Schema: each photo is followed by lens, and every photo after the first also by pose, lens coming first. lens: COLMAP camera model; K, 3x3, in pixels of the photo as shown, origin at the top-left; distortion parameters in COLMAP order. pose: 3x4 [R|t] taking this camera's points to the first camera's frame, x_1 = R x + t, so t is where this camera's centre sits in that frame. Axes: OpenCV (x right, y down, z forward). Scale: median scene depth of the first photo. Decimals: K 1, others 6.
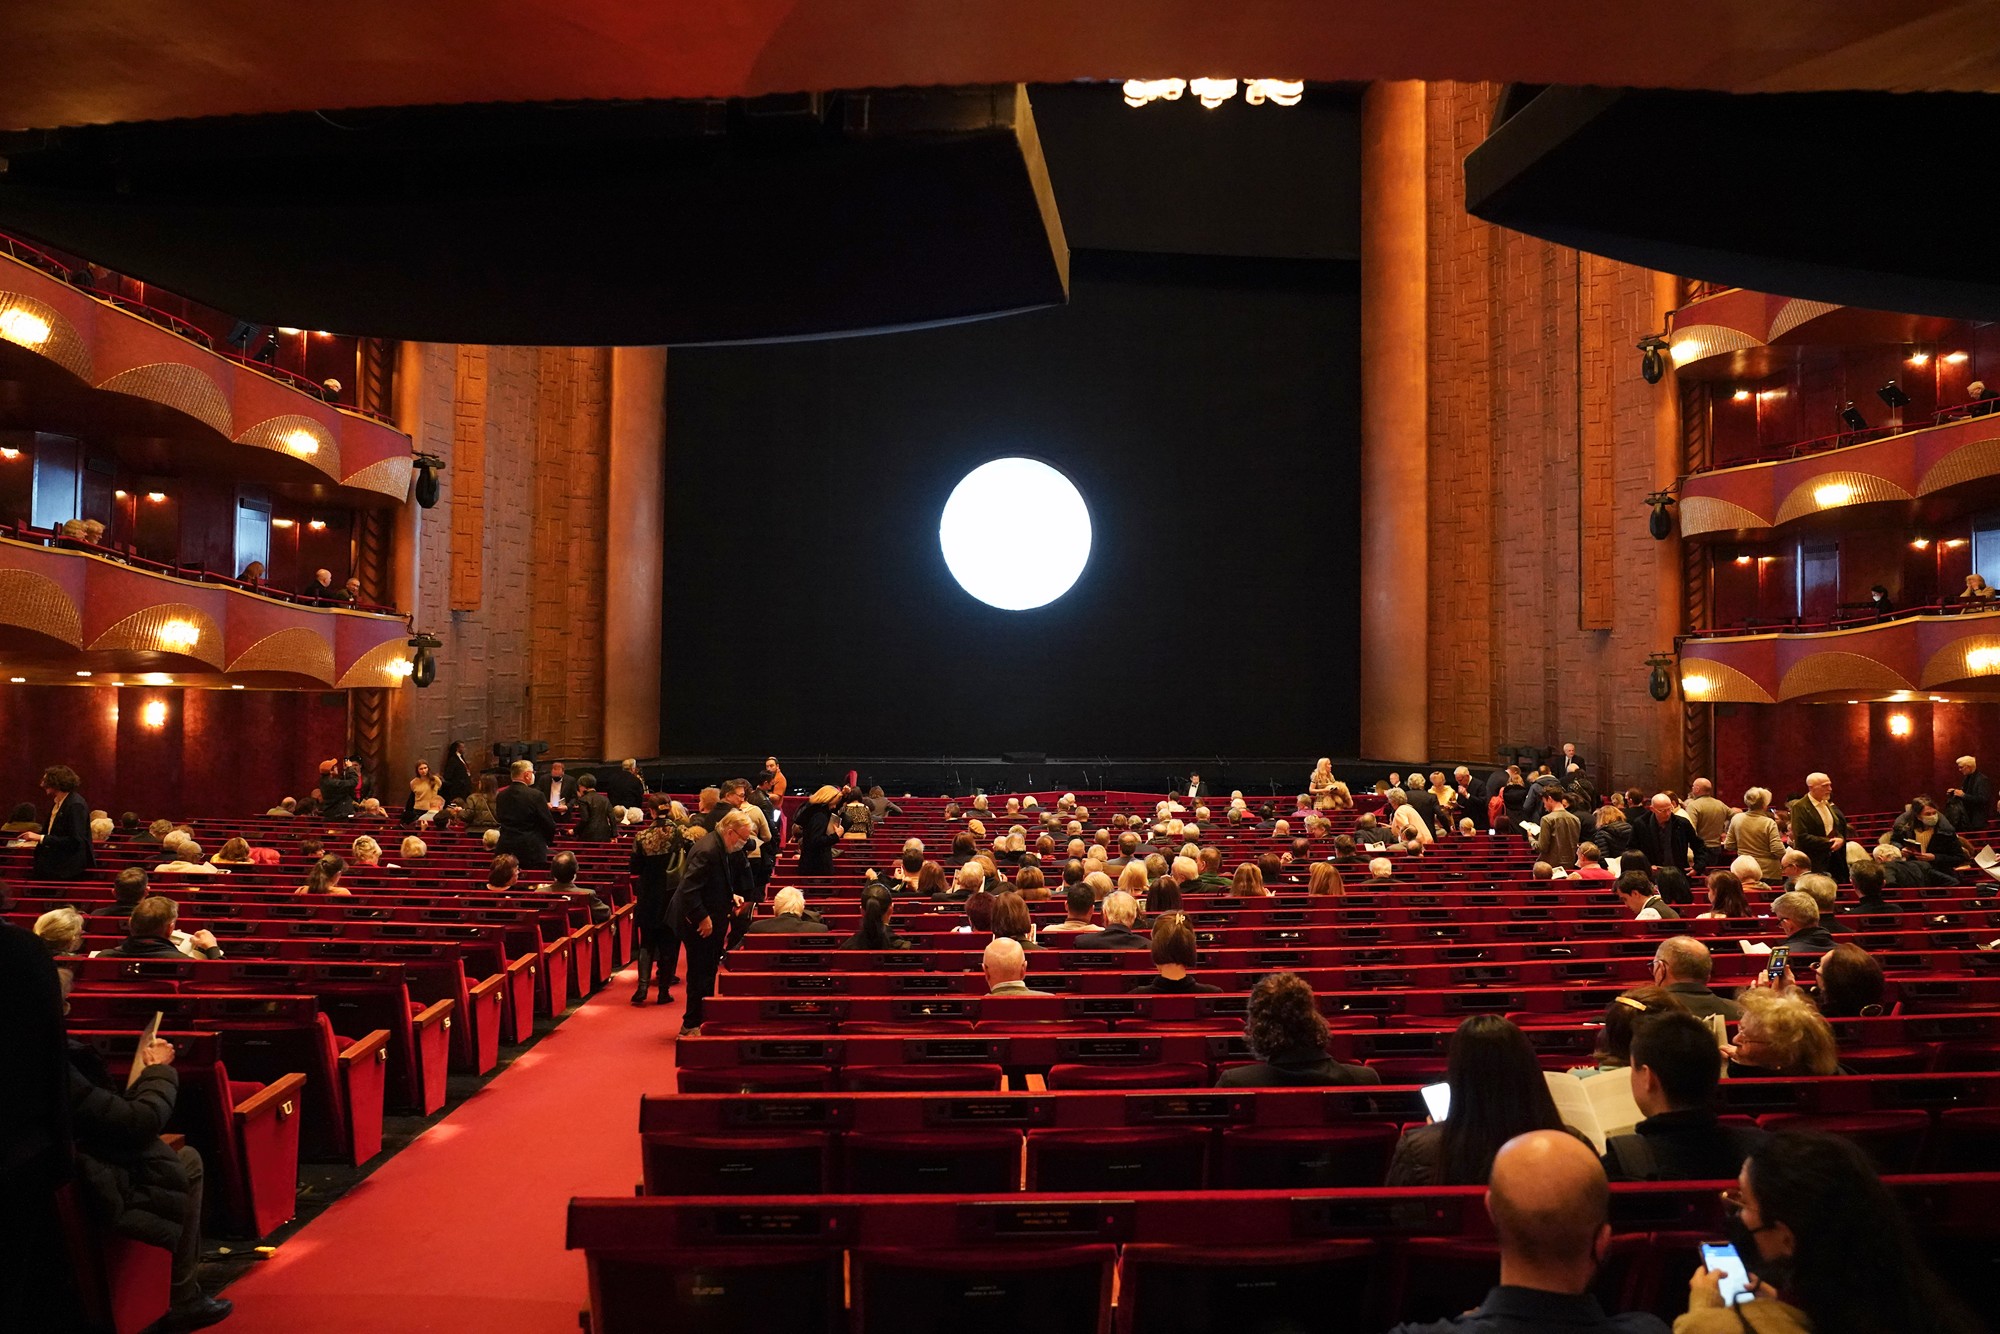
lens RADIAL K [[1221.2, 0, 1002.1], [0, 1221.2, 667.5], [0, 0, 1]] dist [-0.005311, -0.000945]
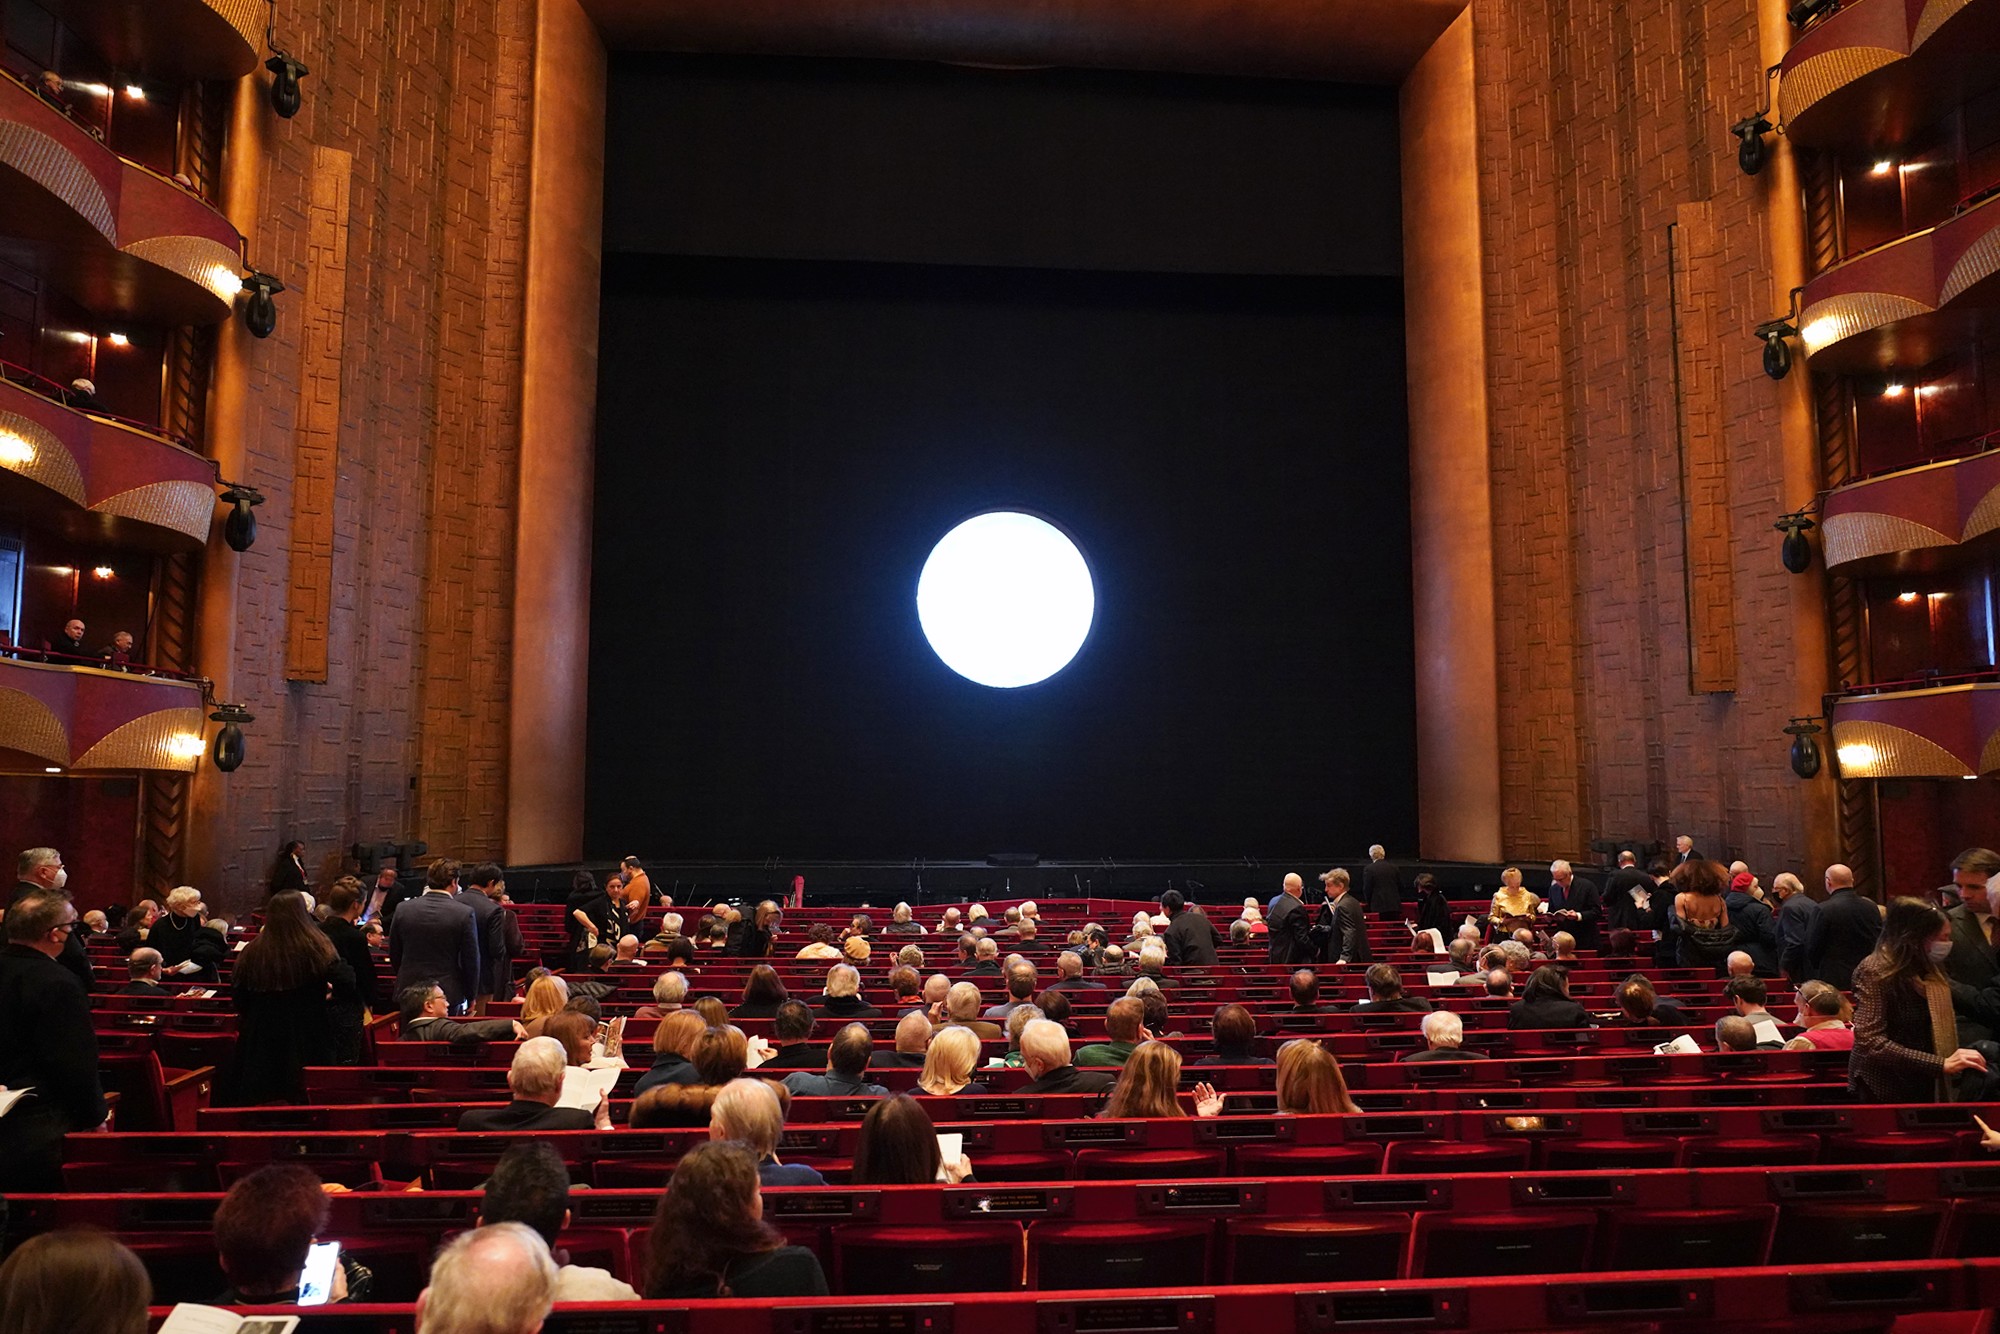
lens RADIAL K [[1261.7, 0, 978.9], [0, 1261.7, 704.5], [0, 0, 1]] dist [-0.007374, -0.001060]
pose [[0.998610, -0.012025, -0.051322, 0.050084], [0.009218, 0.998467, -0.054579, 0.017500], [0.051899, 0.054030, 0.997190, 0.156836]]
